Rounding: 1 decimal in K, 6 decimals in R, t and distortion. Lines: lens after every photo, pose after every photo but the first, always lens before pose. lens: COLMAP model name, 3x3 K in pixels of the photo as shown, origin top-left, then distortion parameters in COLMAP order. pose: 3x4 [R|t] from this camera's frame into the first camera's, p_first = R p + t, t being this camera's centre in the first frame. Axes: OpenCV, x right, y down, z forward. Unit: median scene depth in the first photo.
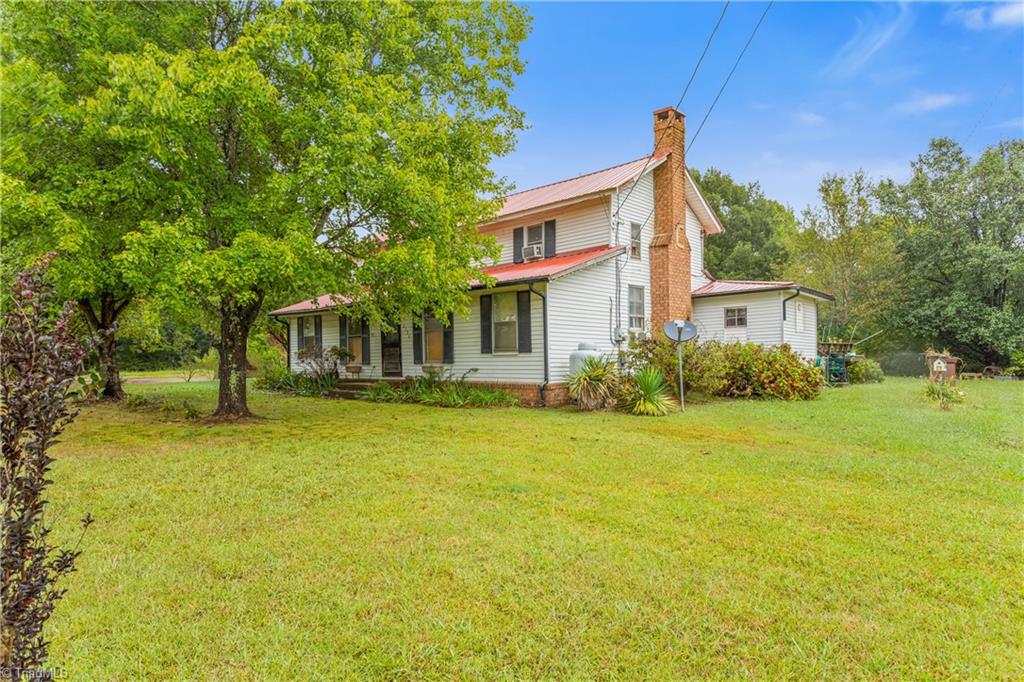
lens RADIAL K [[588.4, 0, 511.8], [0, 588.4, 356.5], [0, 0, 1]] dist [0.000678, 0.000301]
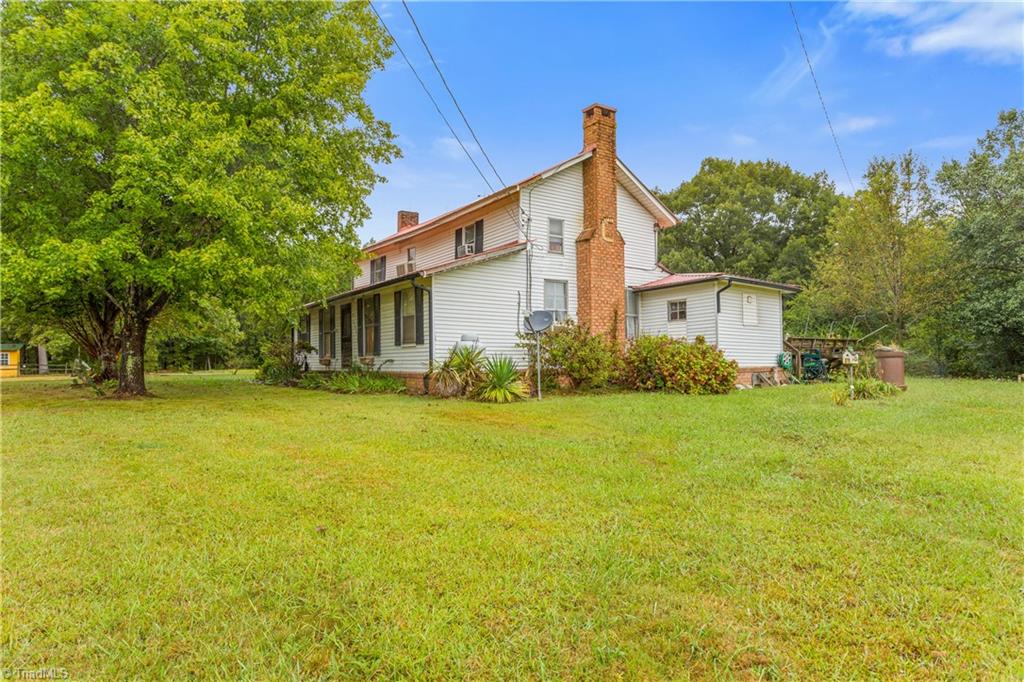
lens RADIAL K [[584.6, 0, 512.0], [0, 584.6, 341.0], [0, 0, 1]] dist [-0.004103, 0.000320]
pose [[0.979165, -0.001883, -0.203058, 0.333826], [-0.004834, 0.999458, -0.032575, 0.018025], [0.203009, 0.032878, 0.978625, -0.001658]]
